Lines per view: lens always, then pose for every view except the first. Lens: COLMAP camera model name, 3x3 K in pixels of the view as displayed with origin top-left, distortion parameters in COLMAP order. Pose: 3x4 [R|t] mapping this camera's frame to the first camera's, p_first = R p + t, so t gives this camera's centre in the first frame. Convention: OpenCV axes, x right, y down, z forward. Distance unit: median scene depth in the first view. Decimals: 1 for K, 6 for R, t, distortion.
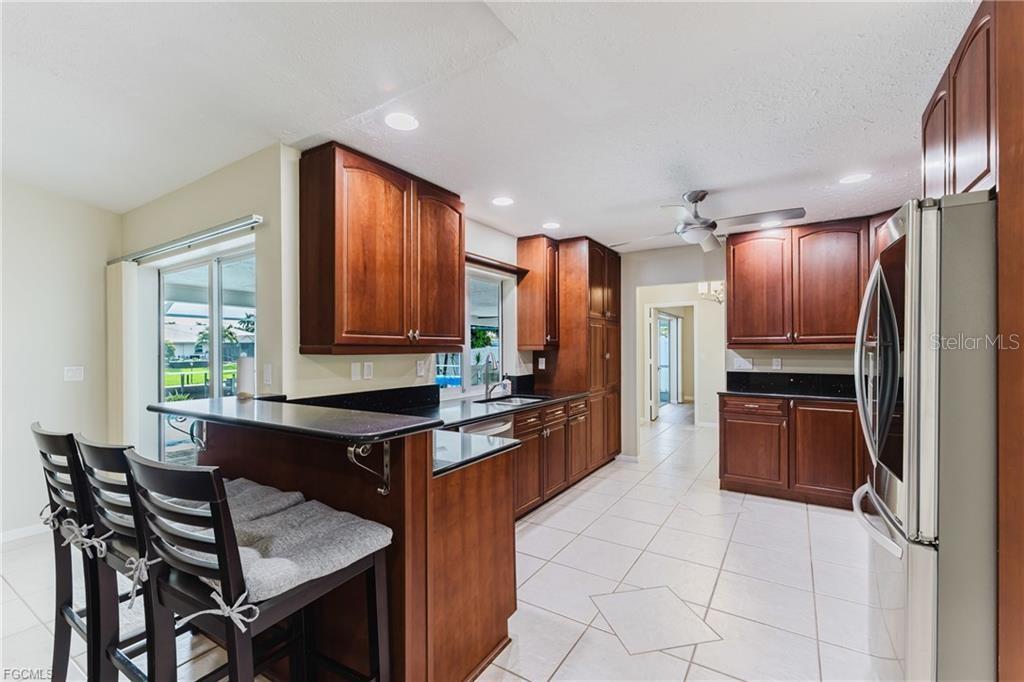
lens RADIAL K [[440.3, 0, 513.4], [0, 440.3, 346.6], [0, 0, 1]] dist [0.004876, -0.000177]
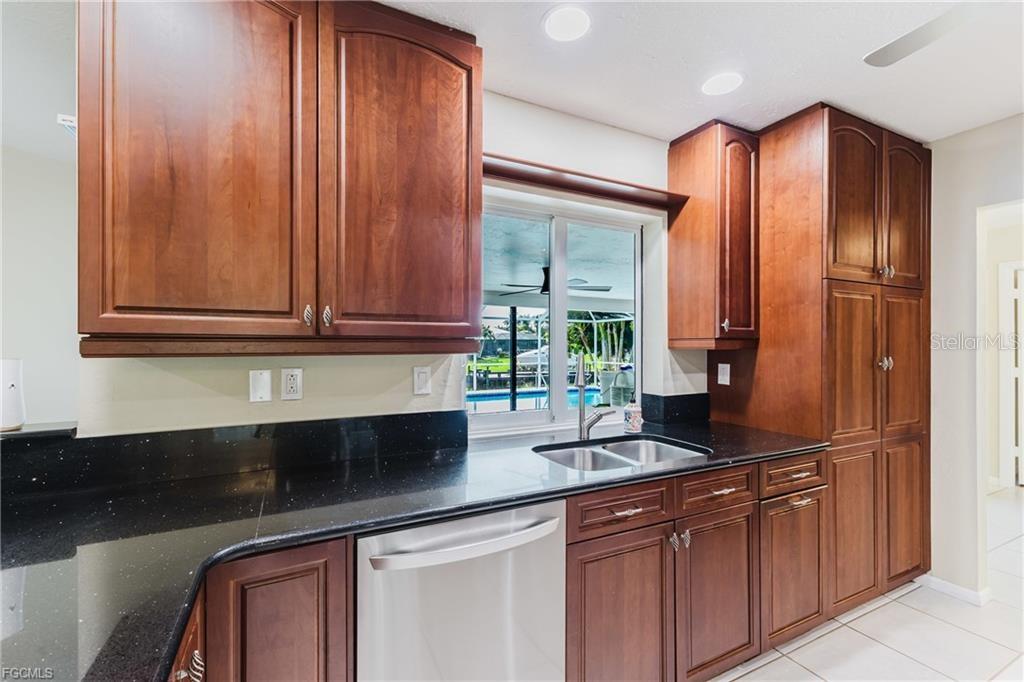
lens RADIAL K [[440.3, 0, 509.1], [0, 440.3, 342.9], [0, 0, 1]] dist [0.004876, -0.000177]
pose [[0.856191, 0.002142, -0.516654, 0.122568], [-0.002572, 0.999997, -0.000118, 0.001754], [0.516652, 0.001430, 0.856194, 0.433297]]
